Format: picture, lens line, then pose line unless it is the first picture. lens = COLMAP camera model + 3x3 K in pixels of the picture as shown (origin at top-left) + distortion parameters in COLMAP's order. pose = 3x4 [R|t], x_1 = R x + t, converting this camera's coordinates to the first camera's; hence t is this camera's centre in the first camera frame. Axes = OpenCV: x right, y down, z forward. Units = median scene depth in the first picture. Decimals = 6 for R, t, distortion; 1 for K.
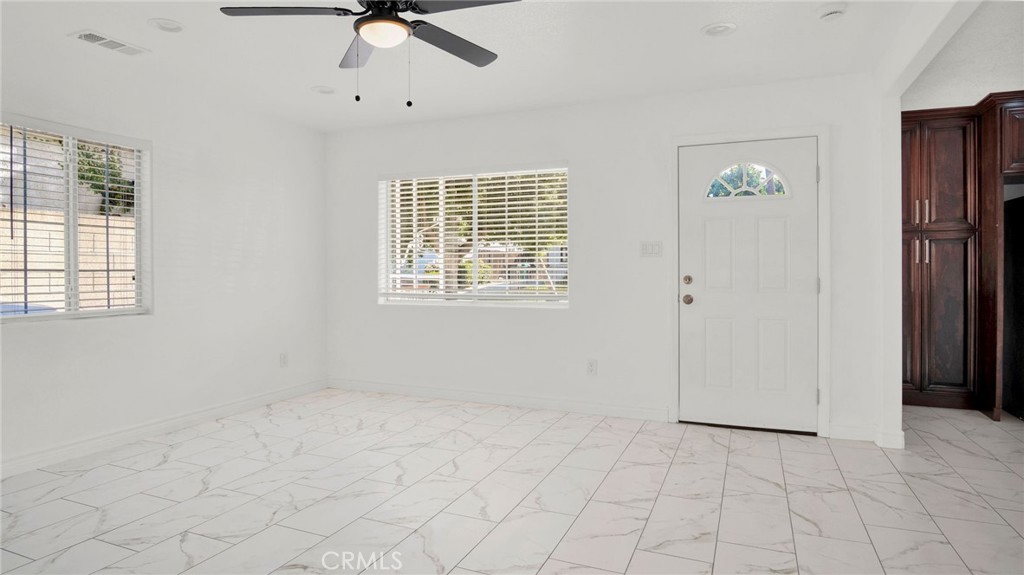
lens RADIAL K [[554.7, 0, 511.8], [0, 554.7, 280.7], [0, 0, 1]] dist [-0.017556, -0.001148]
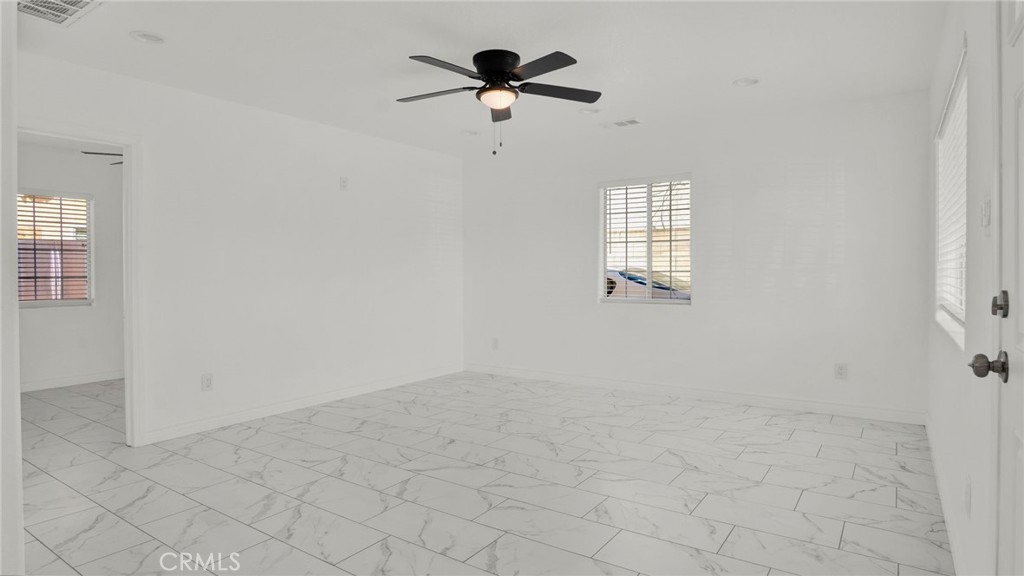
lens RADIAL K [[554.7, 0, 508.0], [0, 554.7, 283.6], [0, 0, 1]] dist [-0.017556, -0.001148]
pose [[-0.200061, 0.018786, -0.979603, 0.882475], [-0.010904, 0.999712, 0.021398, -0.014300], [0.979723, 0.014962, -0.199799, 1.043267]]
